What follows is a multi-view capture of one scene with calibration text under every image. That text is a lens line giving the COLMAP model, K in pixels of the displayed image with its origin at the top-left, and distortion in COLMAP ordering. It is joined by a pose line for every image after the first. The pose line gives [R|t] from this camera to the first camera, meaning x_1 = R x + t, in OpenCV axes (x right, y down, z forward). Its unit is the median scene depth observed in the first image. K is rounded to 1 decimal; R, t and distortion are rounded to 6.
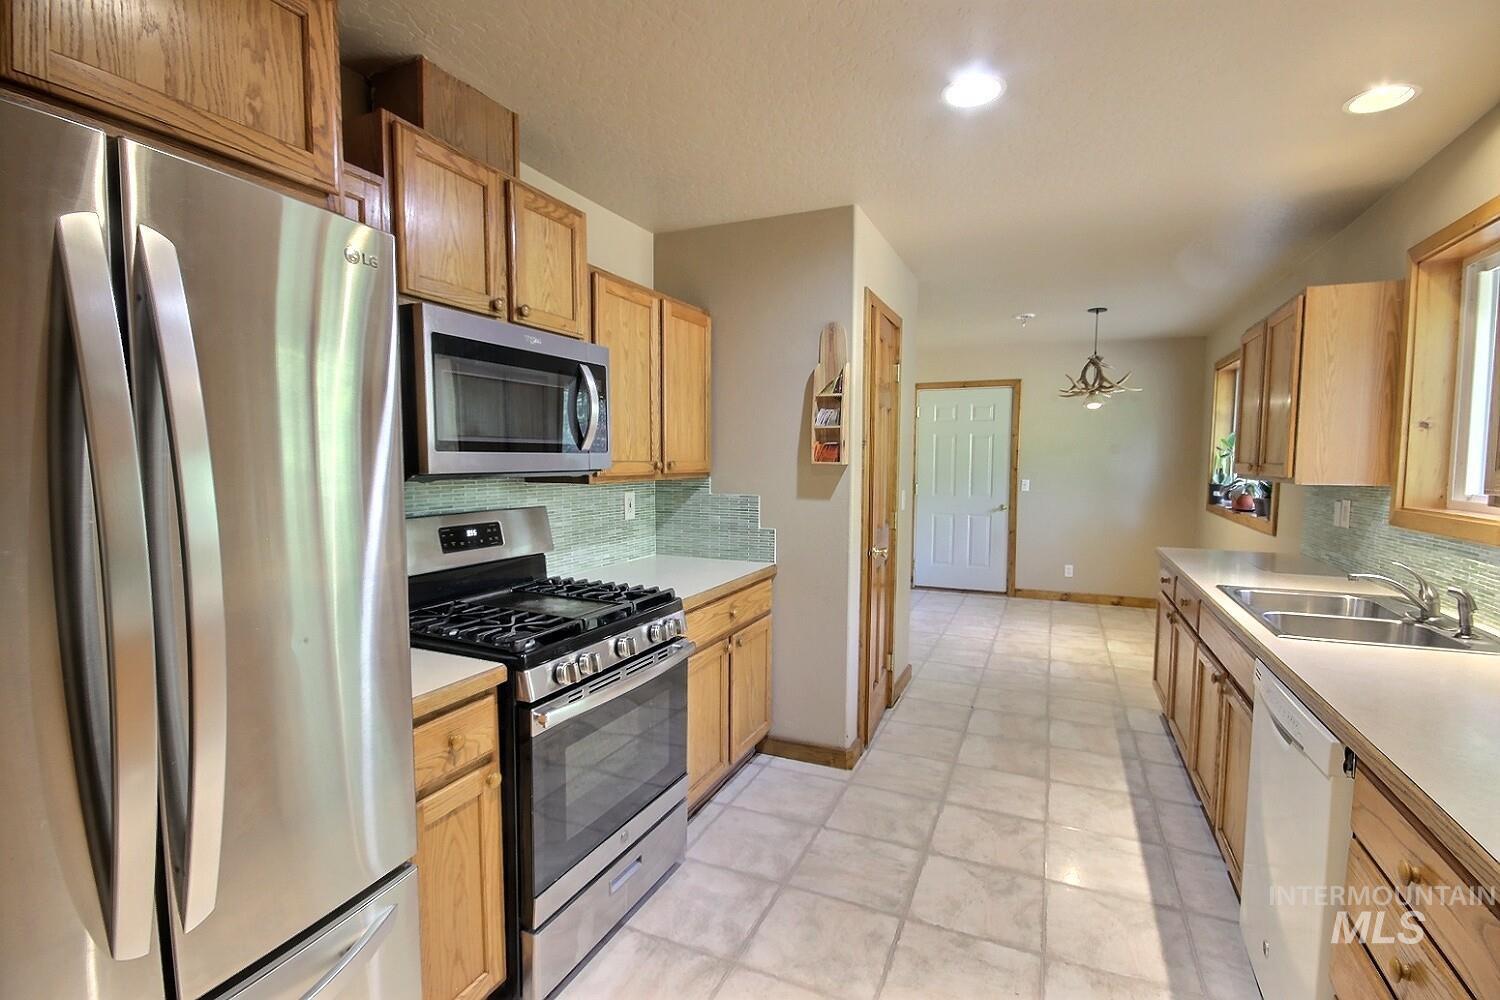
lens RADIAL K [[693.0, 0, 738.3], [0, 693.0, 509.5], [0, 0, 1]] dist [-0.004961, -0.001749]
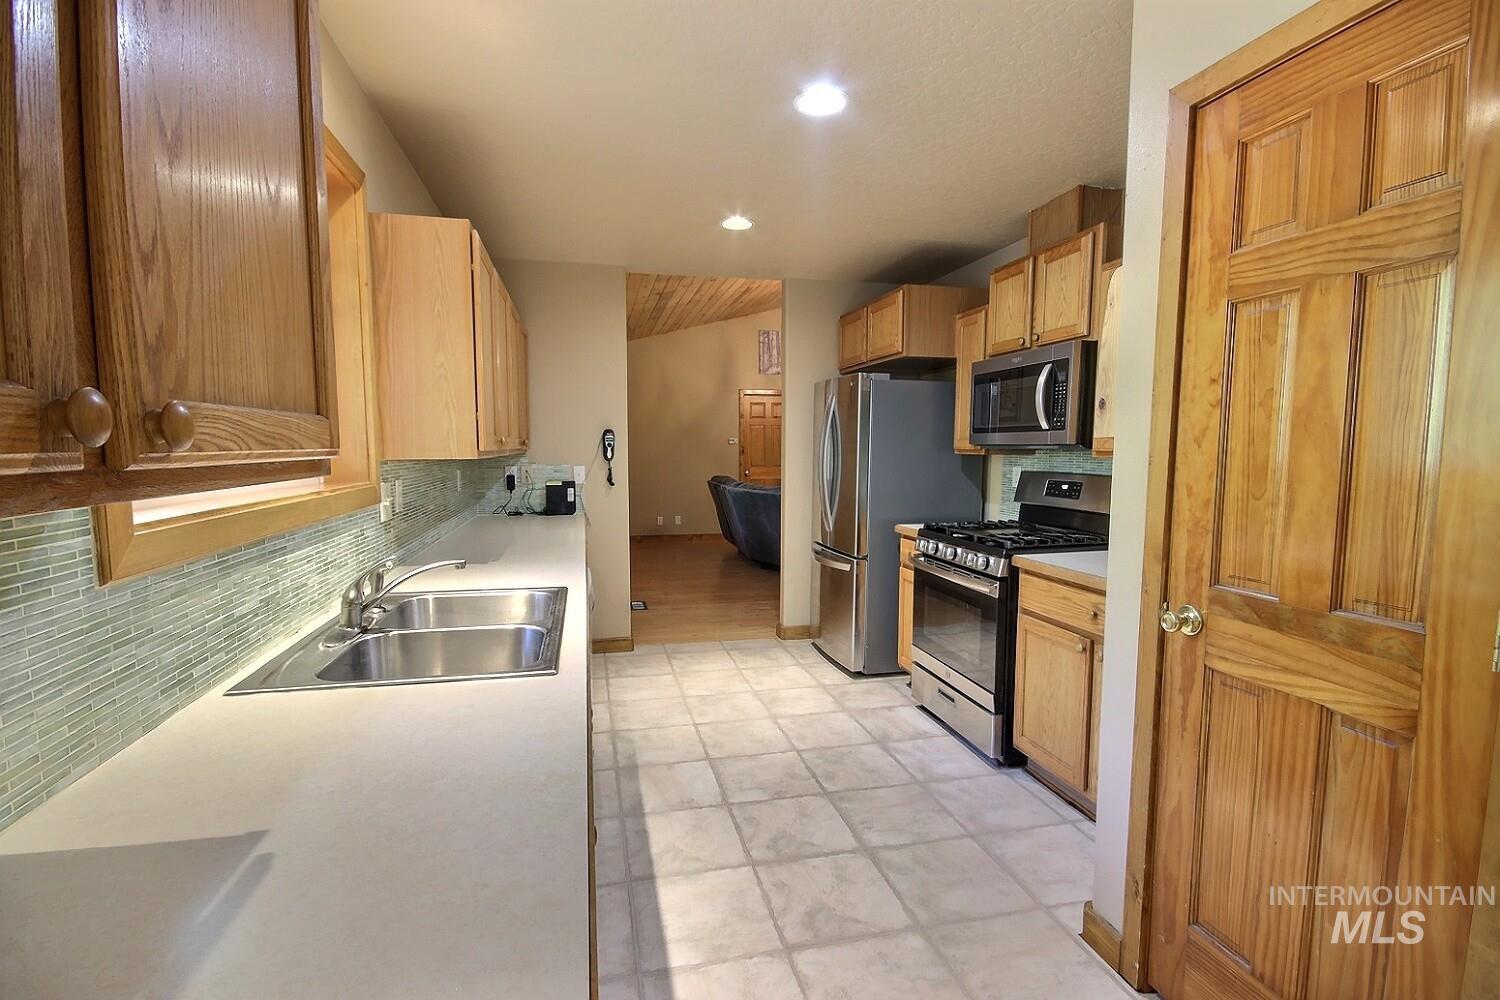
lens RADIAL K [[693.0, 0, 748.4], [0, 693.0, 509.6], [0, 0, 1]] dist [-0.004961, -0.001749]
pose [[-0.789694, 0.049539, -0.611497, 0.821678], [-0.052505, 0.987620, 0.147815, -0.079170], [0.611250, 0.148835, -0.777317, 1.355924]]
